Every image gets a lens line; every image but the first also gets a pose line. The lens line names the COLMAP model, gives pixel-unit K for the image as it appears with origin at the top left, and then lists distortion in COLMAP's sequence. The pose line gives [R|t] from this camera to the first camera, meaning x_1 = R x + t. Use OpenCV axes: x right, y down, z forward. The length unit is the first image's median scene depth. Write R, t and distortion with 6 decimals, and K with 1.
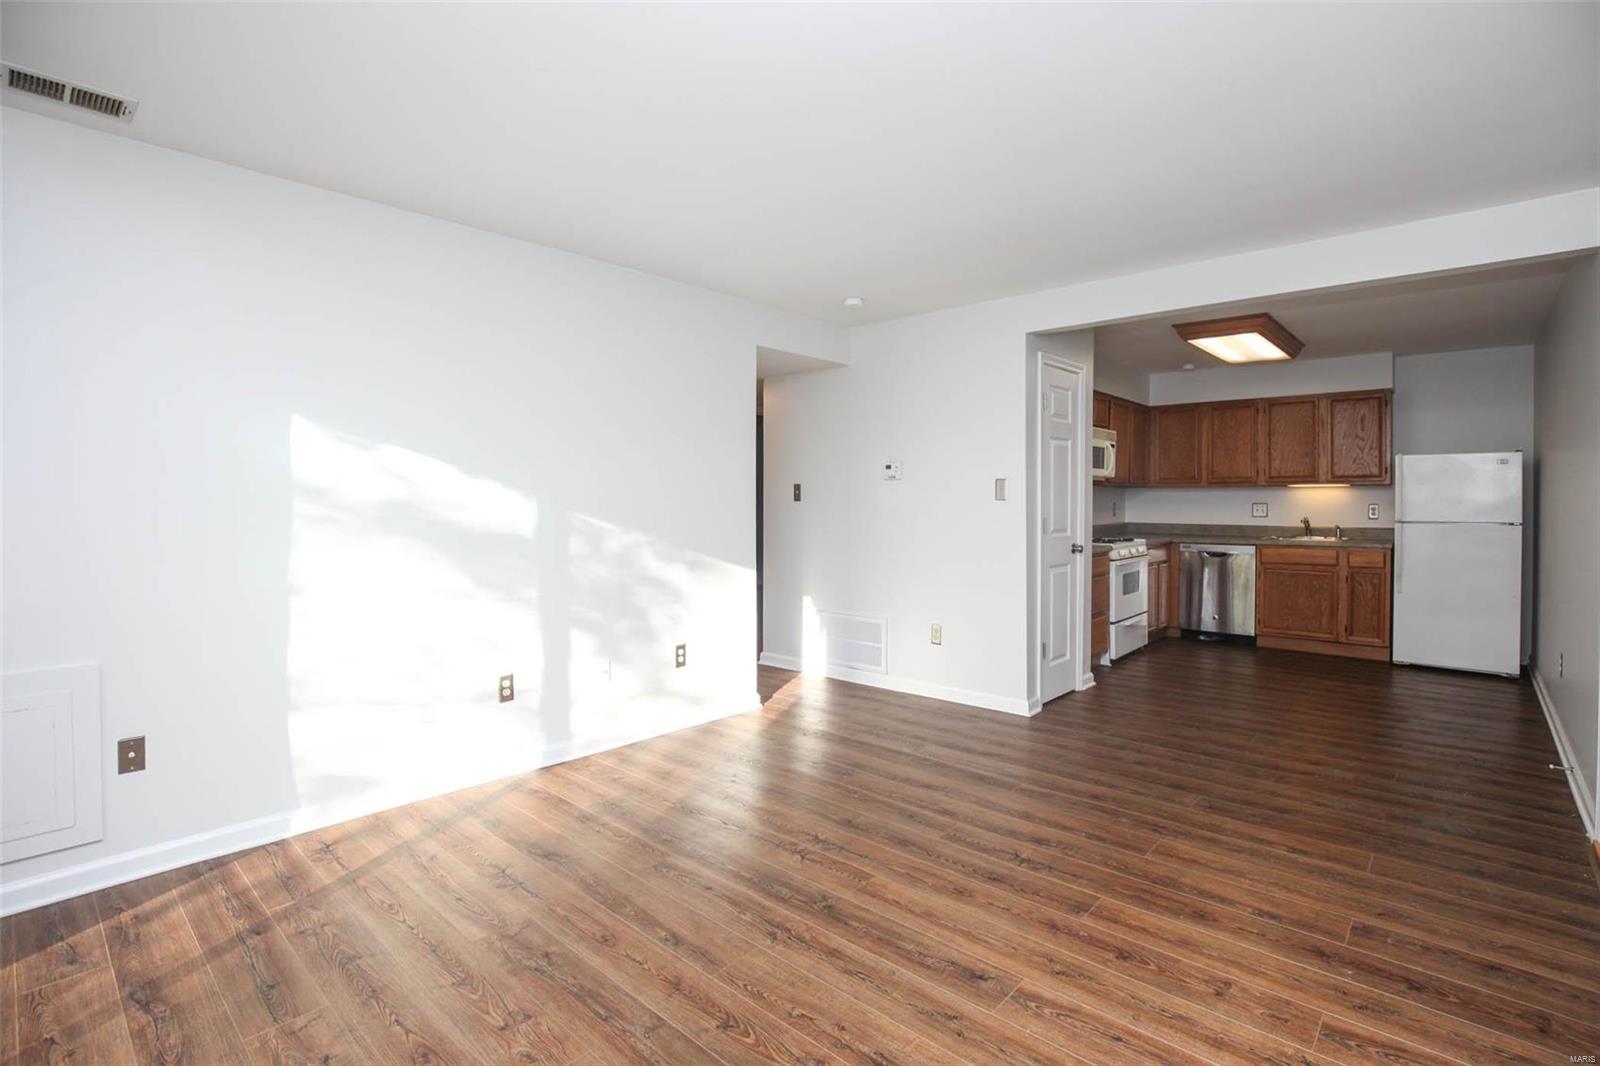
lens RADIAL K [[750.2, 0, 802.1], [0, 750.2, 493.6], [0, 0, 1]] dist [-0.031570, -0.000244]
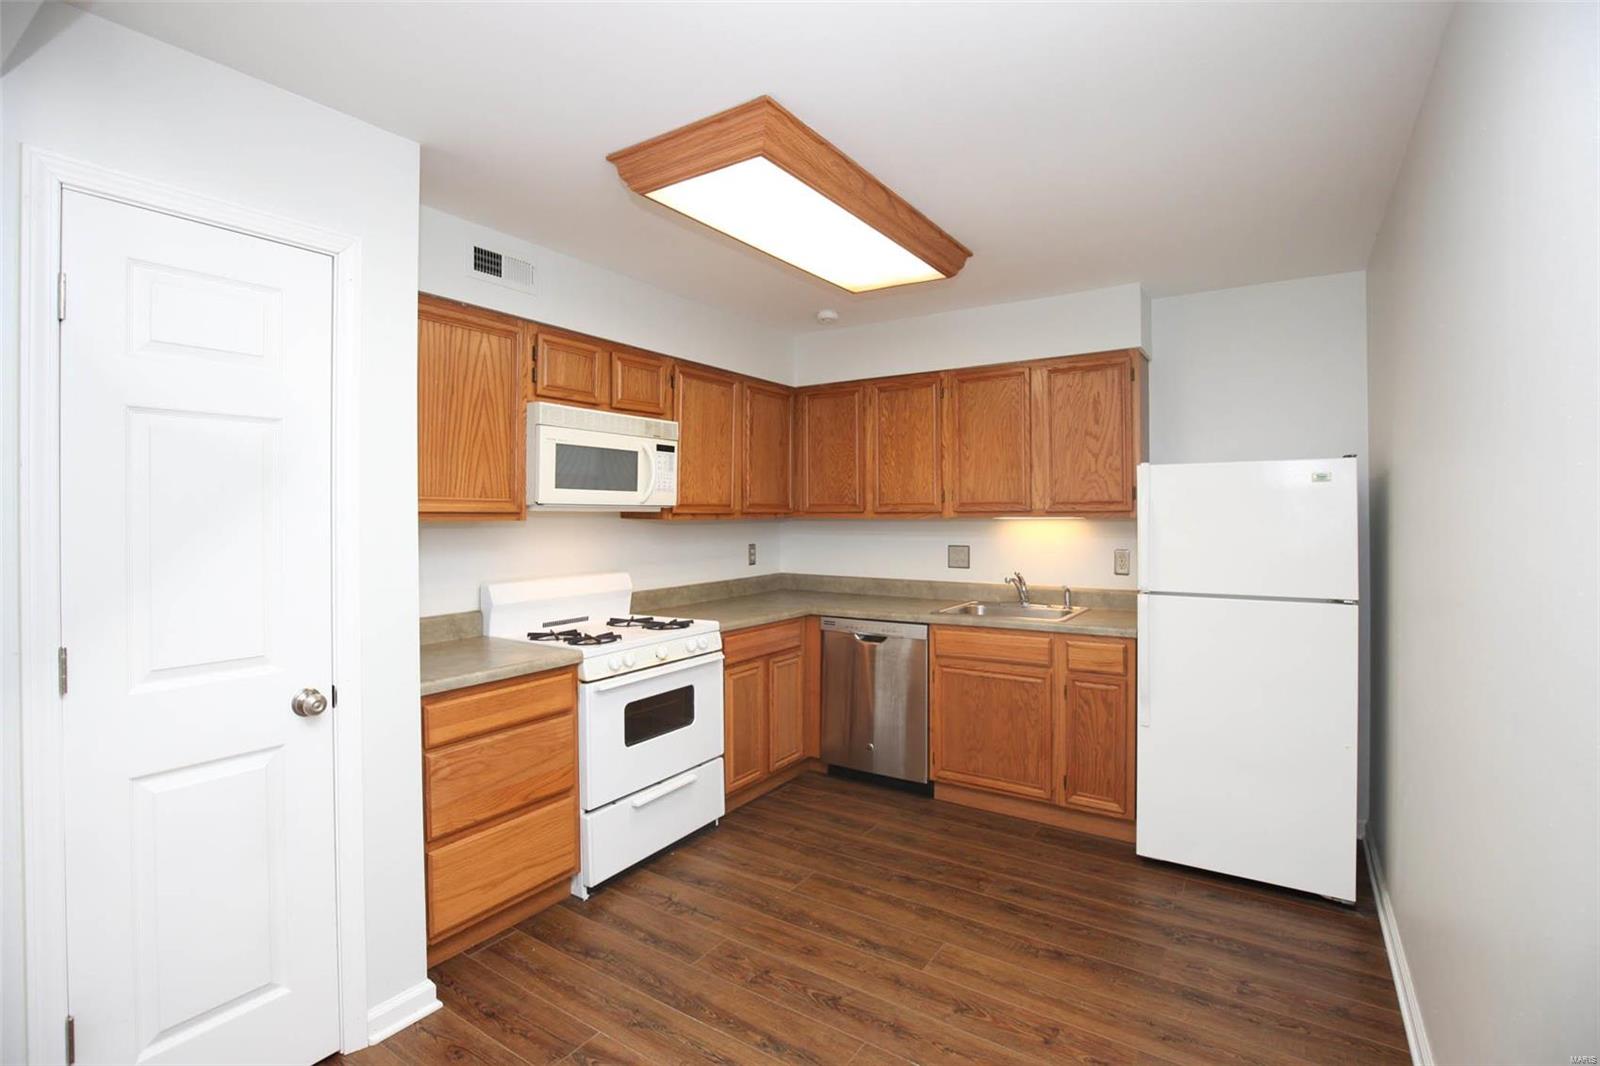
lens RADIAL K [[750.2, 0, 802.1], [0, 750.2, 493.6], [0, 0, 1]] dist [-0.031570, -0.000244]
pose [[0.987388, 0.000170, 0.158319, 0.449298], [0.002834, 0.999820, -0.018748, -0.021103], [-0.158294, 0.018961, 0.987210, 0.471211]]
